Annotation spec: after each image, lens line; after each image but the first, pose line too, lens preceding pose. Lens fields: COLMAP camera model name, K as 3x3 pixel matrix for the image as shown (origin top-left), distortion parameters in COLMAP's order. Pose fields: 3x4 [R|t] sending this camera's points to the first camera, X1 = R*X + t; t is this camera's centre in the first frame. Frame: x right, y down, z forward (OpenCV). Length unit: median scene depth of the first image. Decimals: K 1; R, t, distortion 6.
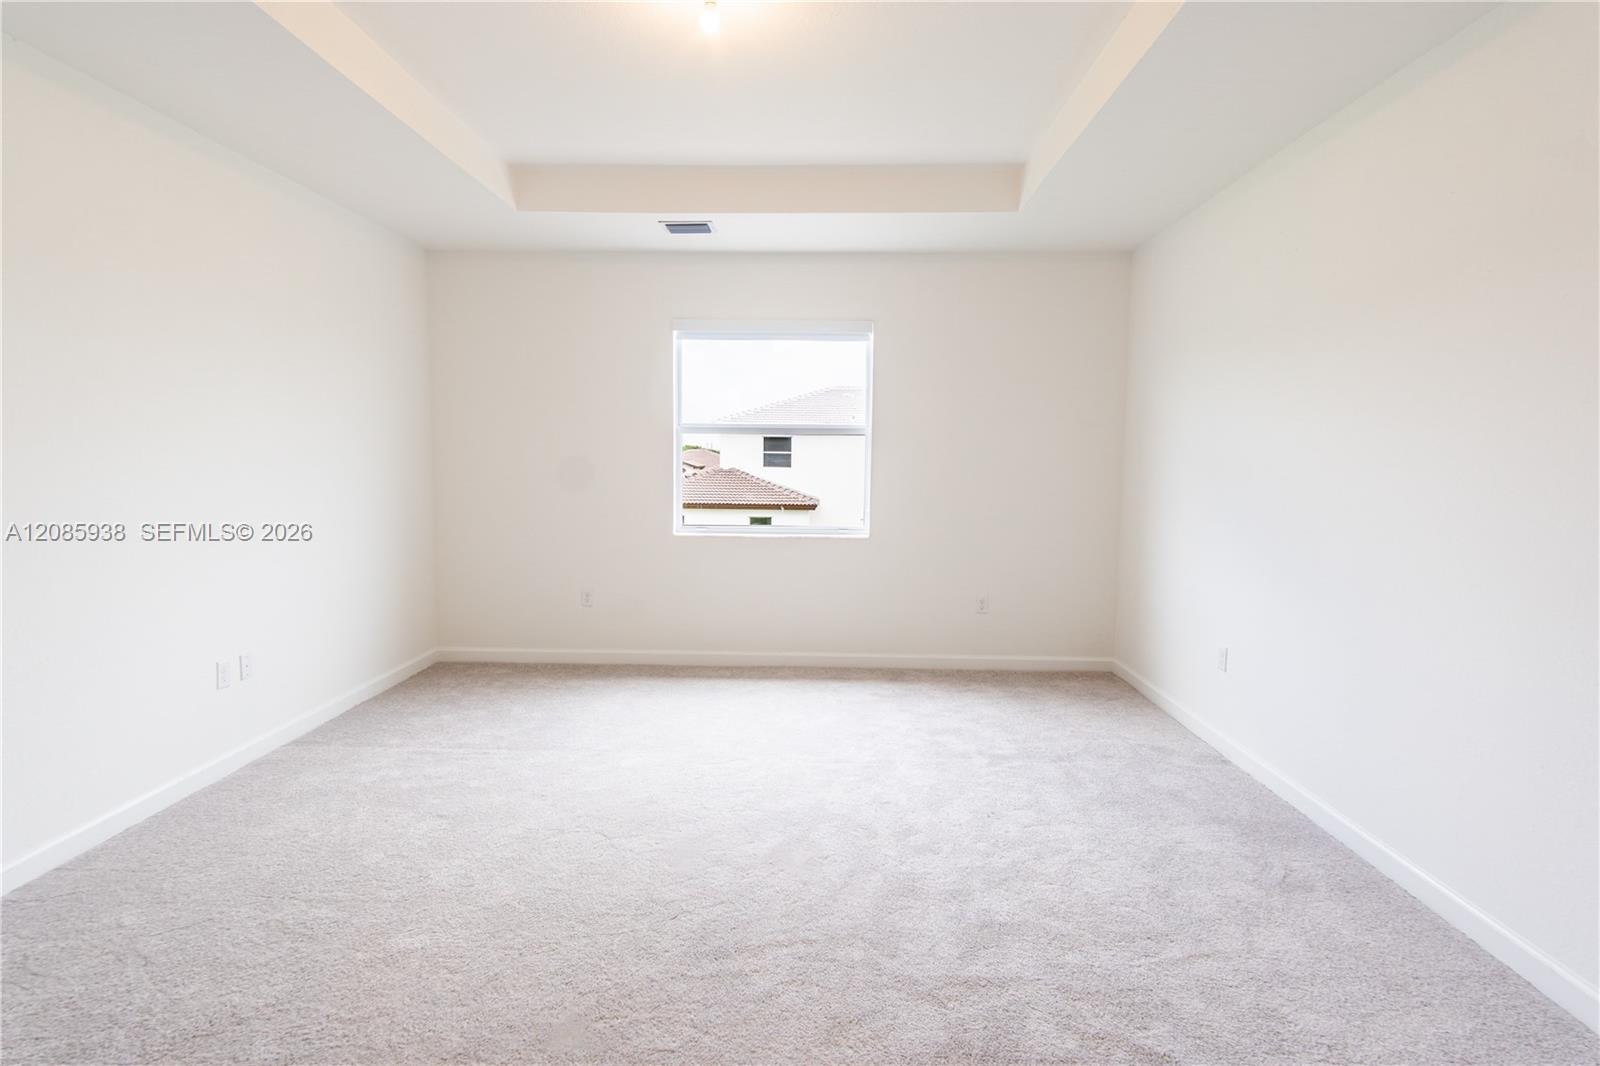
lens RADIAL K [[818.3, 0, 802.8], [0, 818.3, 532.7], [0, 0, 1]] dist [0.002553, 0.001439]
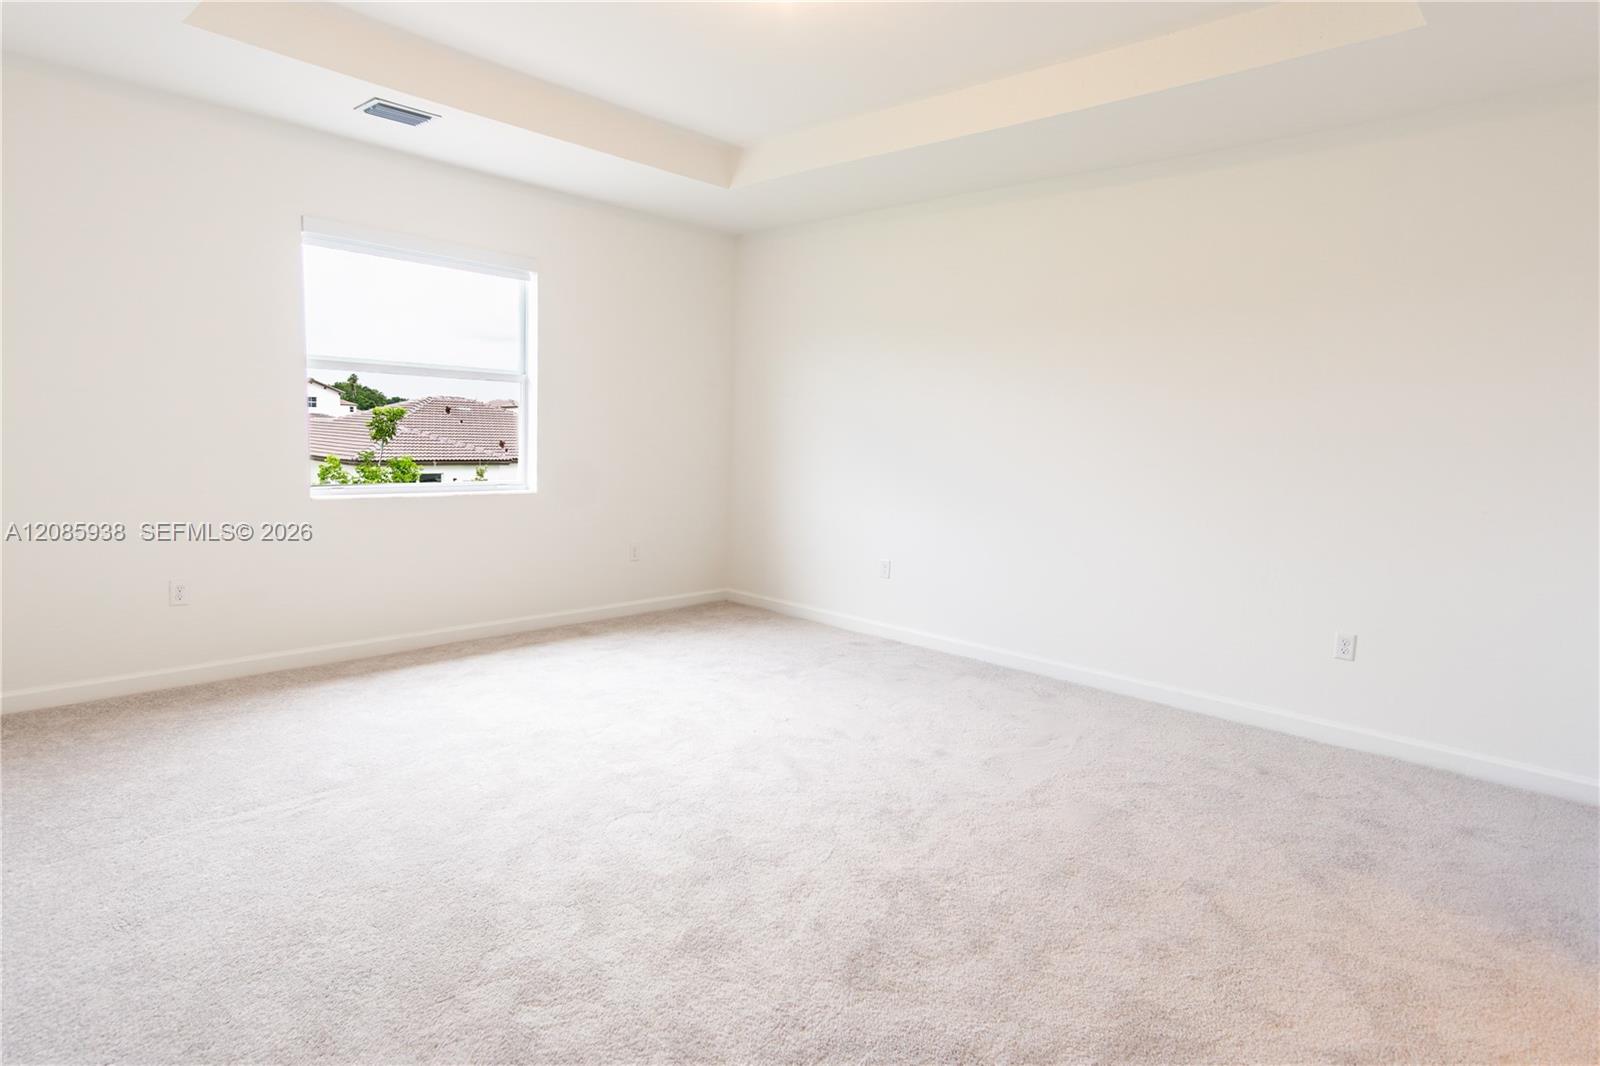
lens RADIAL K [[818.3, 0, 817.0], [0, 818.3, 531.7], [0, 0, 1]] dist [0.002553, 0.001439]
pose [[0.690517, -0.074718, 0.719447, -0.427646], [0.035549, 0.996954, 0.069420, -0.003860], [-0.722442, -0.022360, 0.691070, 0.125235]]
